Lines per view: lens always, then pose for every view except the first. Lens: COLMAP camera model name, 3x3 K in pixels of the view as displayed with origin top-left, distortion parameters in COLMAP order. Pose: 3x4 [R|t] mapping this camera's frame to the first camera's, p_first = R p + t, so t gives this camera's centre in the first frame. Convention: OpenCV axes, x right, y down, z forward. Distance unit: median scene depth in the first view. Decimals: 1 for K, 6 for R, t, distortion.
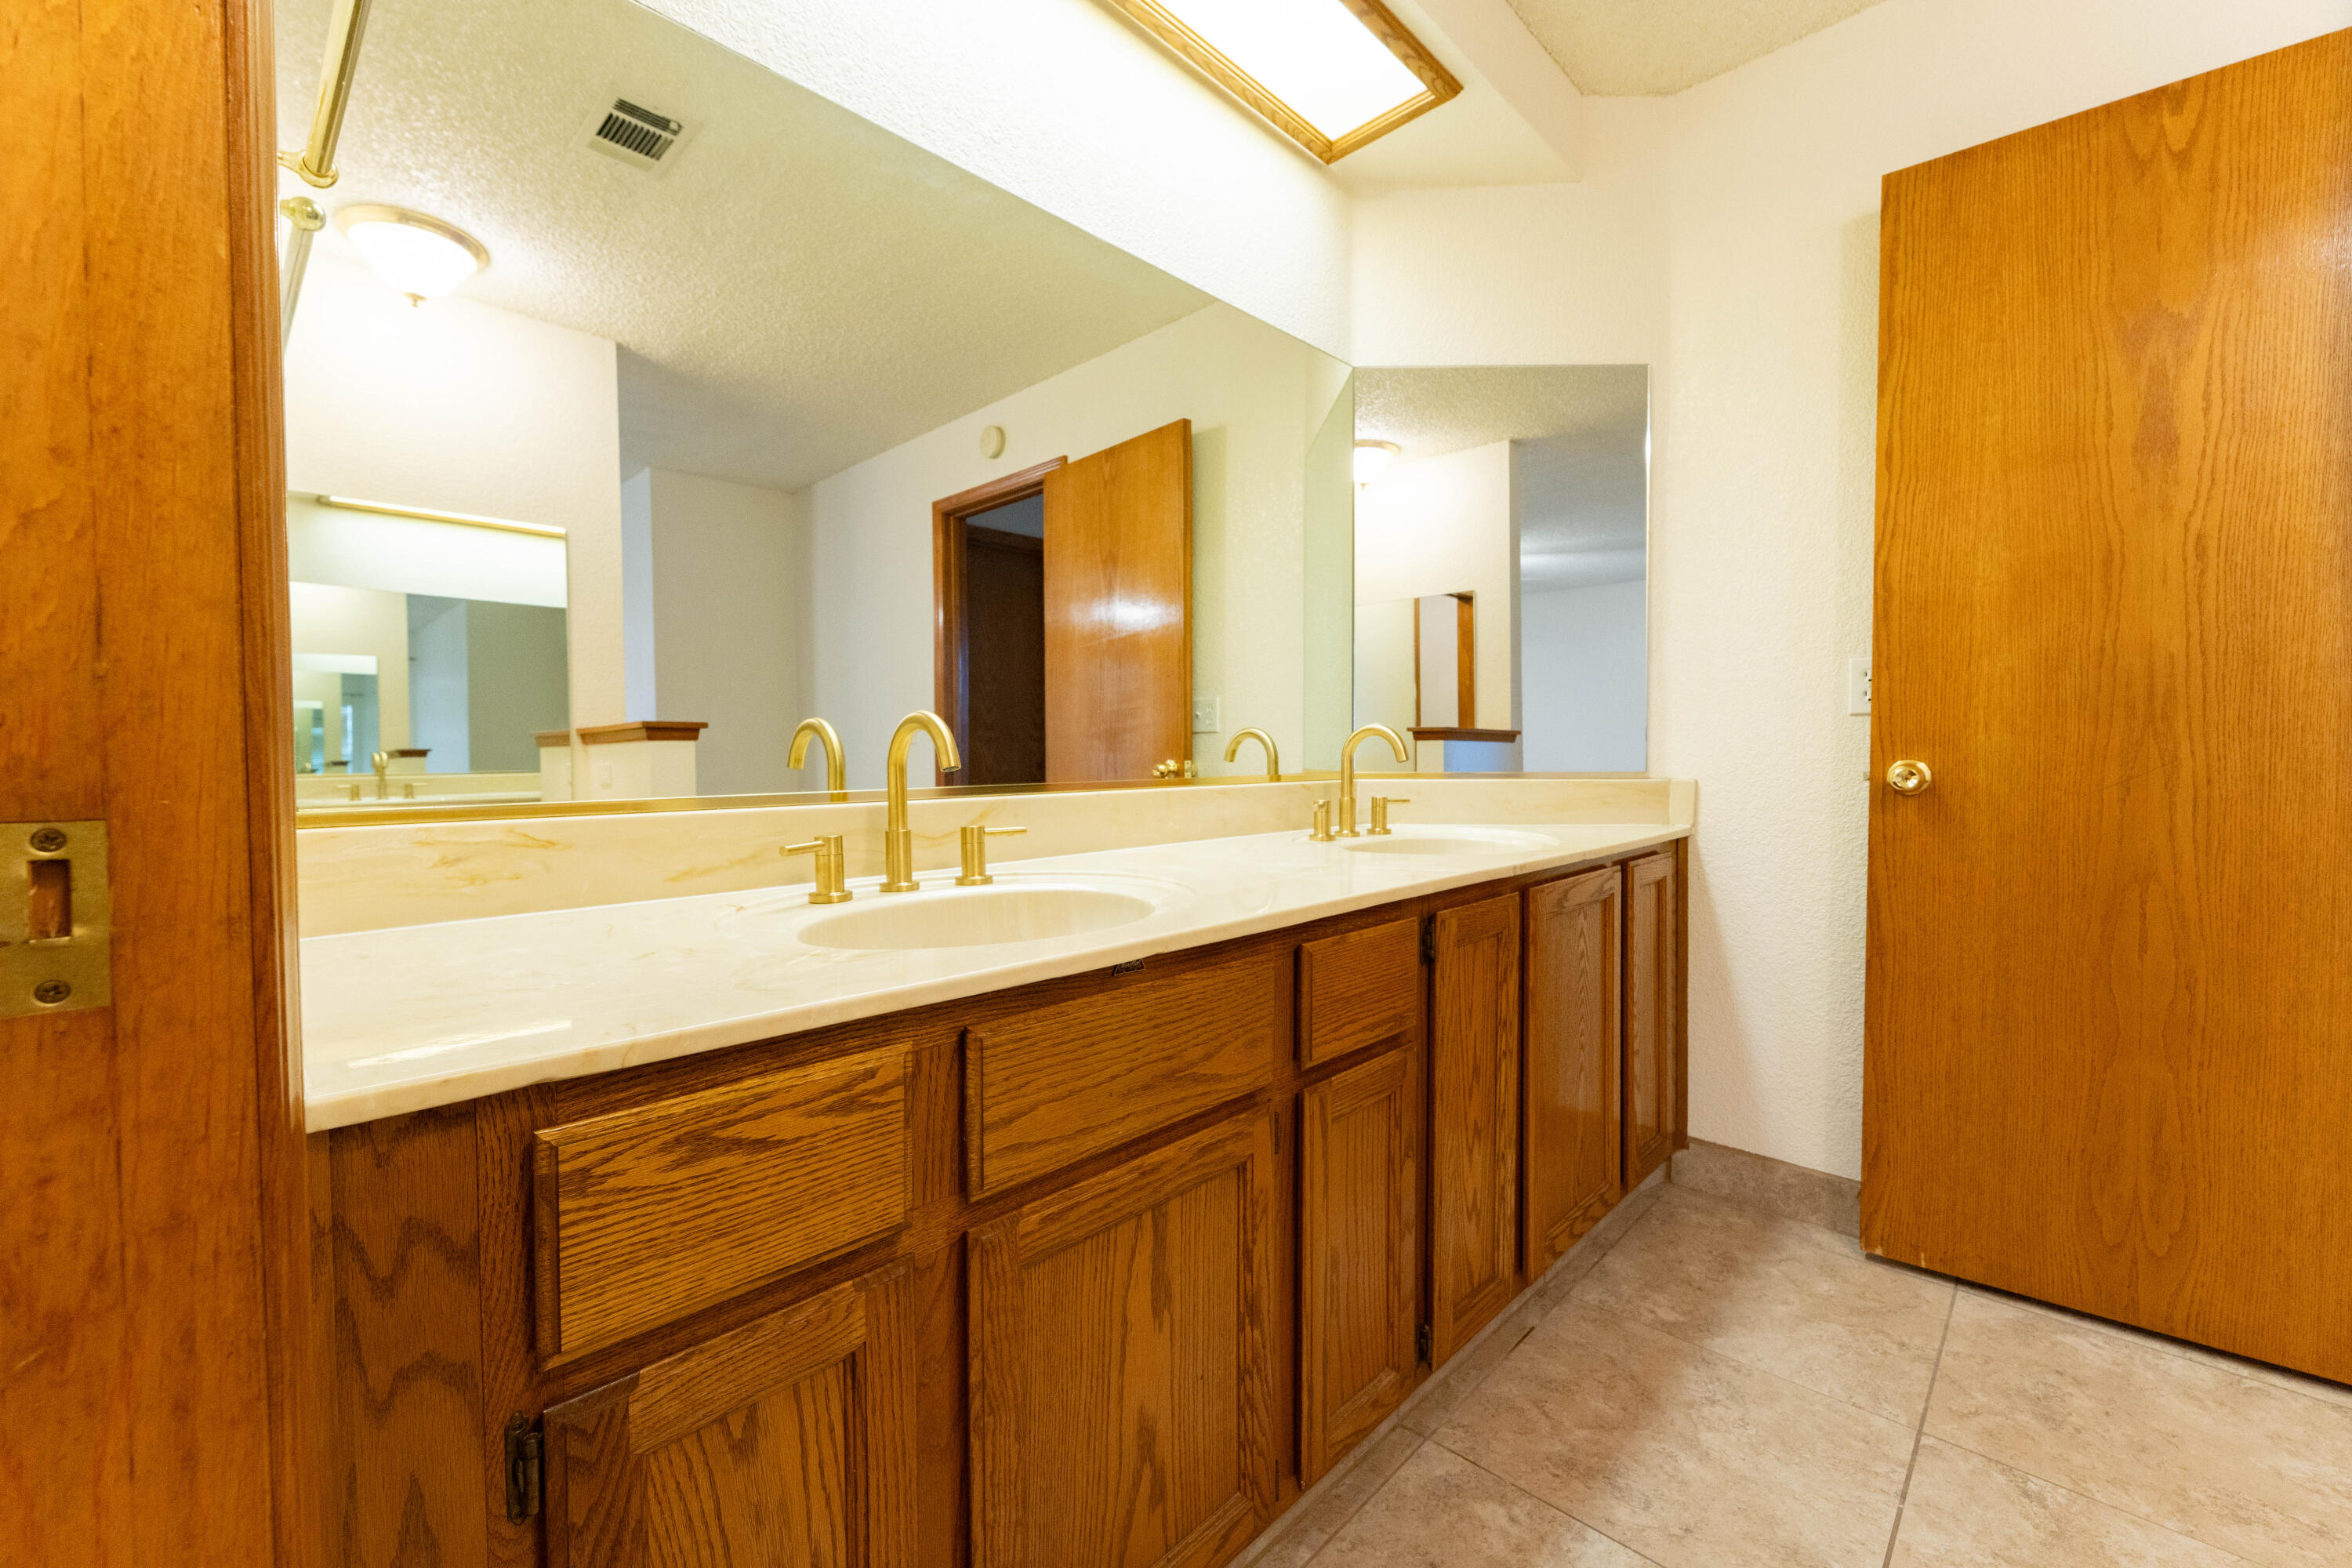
lens RADIAL K [[958.2, 0, 1169.5], [0, 958.2, 778.9], [0, 0, 1]] dist [0.000722, -0.000095]
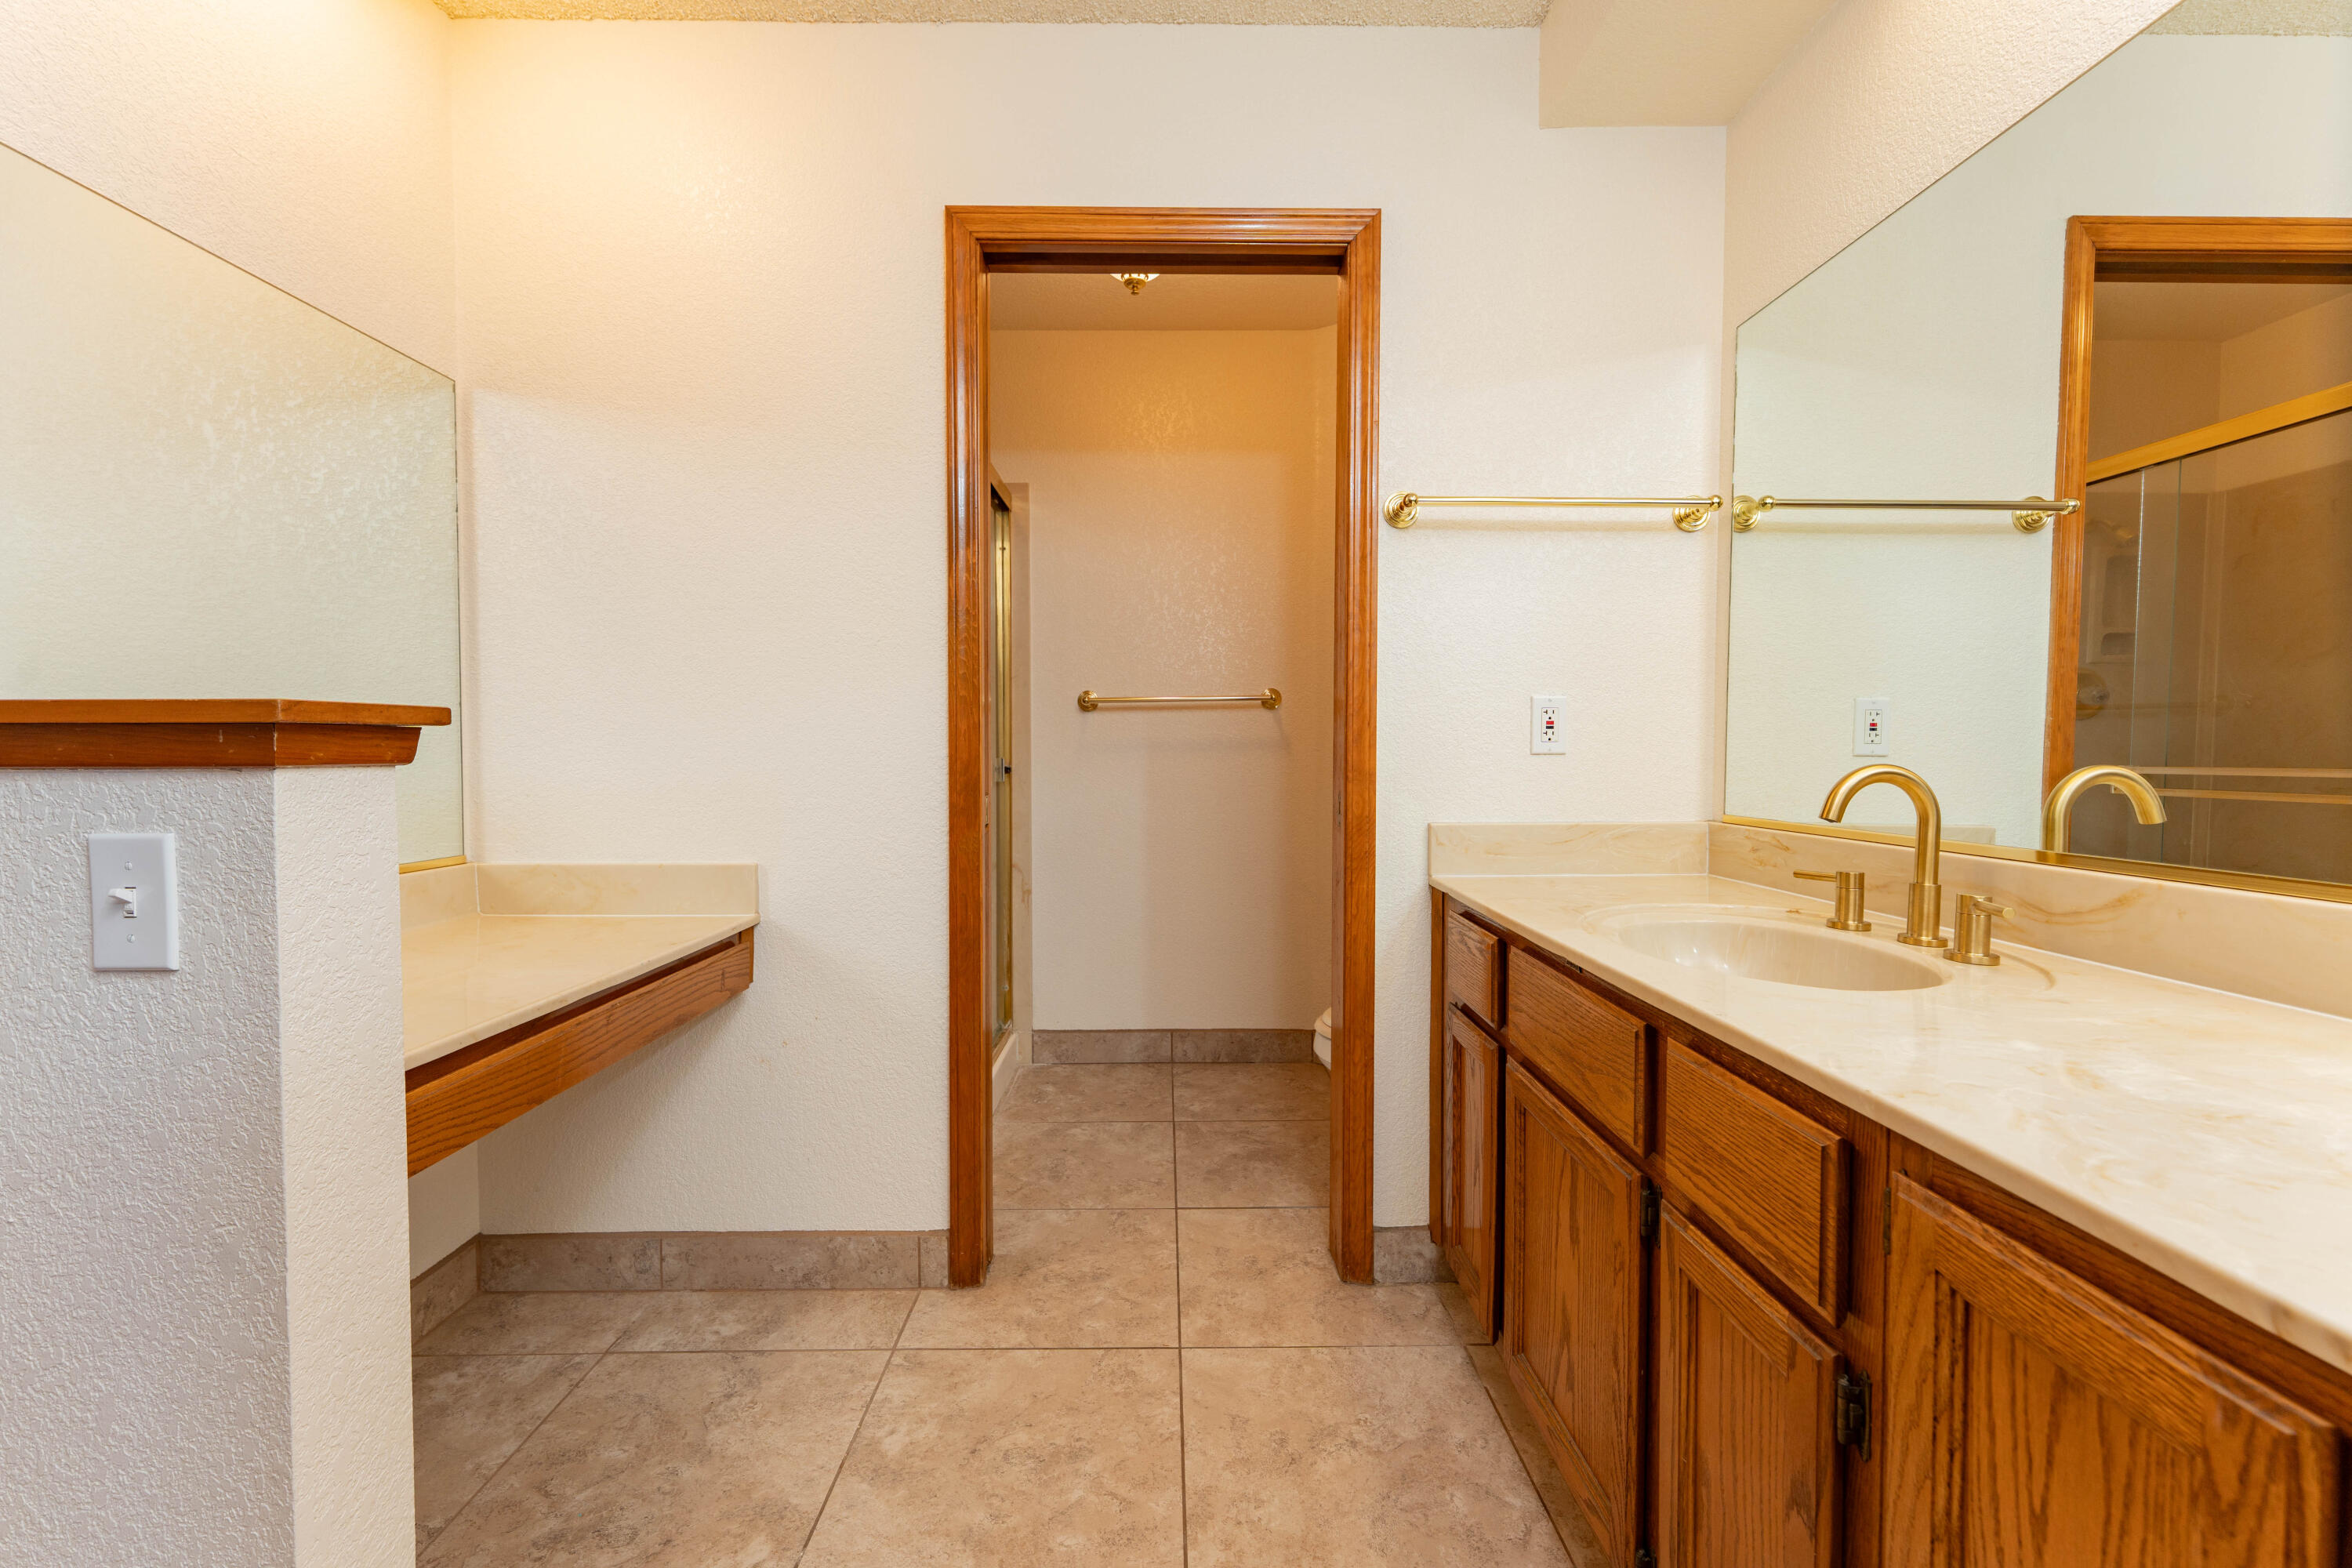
lens RADIAL K [[958.2, 0, 1169.5], [0, 958.2, 778.9], [0, 0, 1]] dist [0.000722, -0.000095]
pose [[-0.712216, 0.026406, -0.701464, 1.246589], [-0.019804, 0.998139, 0.057682, -0.125124], [0.701681, 0.054973, -0.710367, 1.479140]]
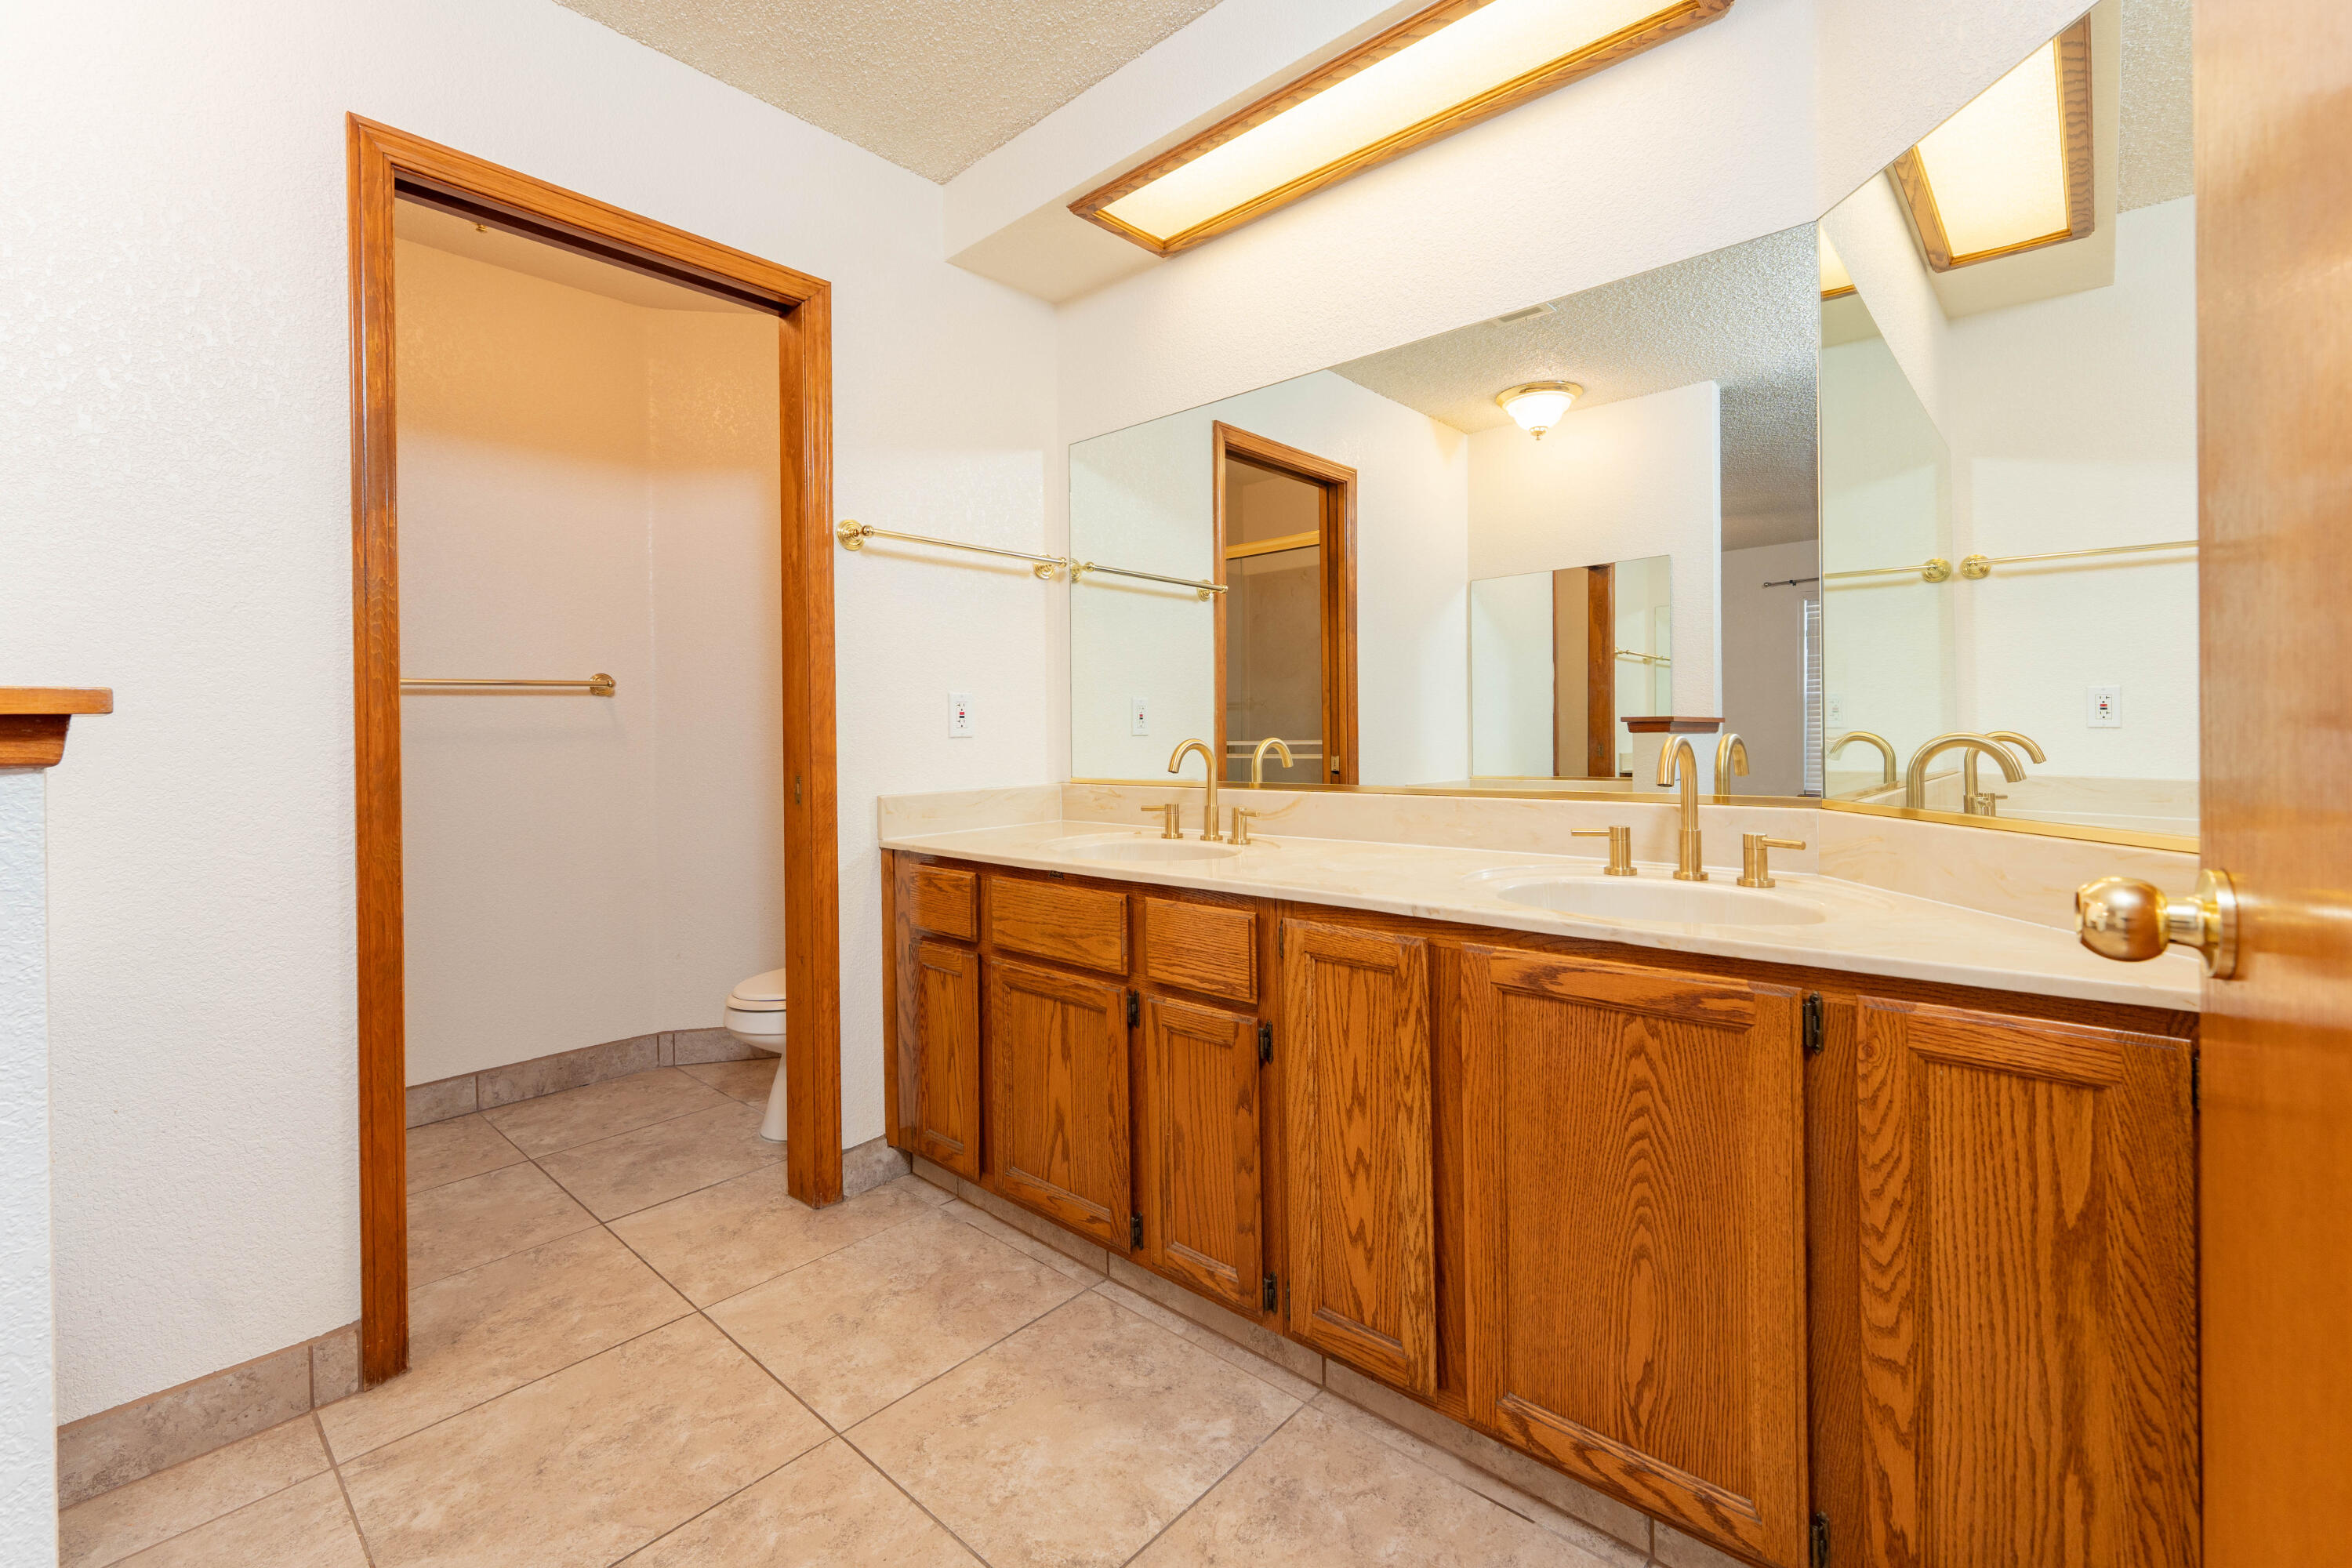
lens RADIAL K [[993.7, 0, 1234.2], [0, 993.7, 730.3], [0, 0, 1]] dist [0.000686, 0.000245]
pose [[0.068508, 0.002816, -0.997647, 1.986210], [-0.018366, 0.999830, 0.001561, -0.114513], [0.997482, 0.018215, 0.068548, 1.175236]]
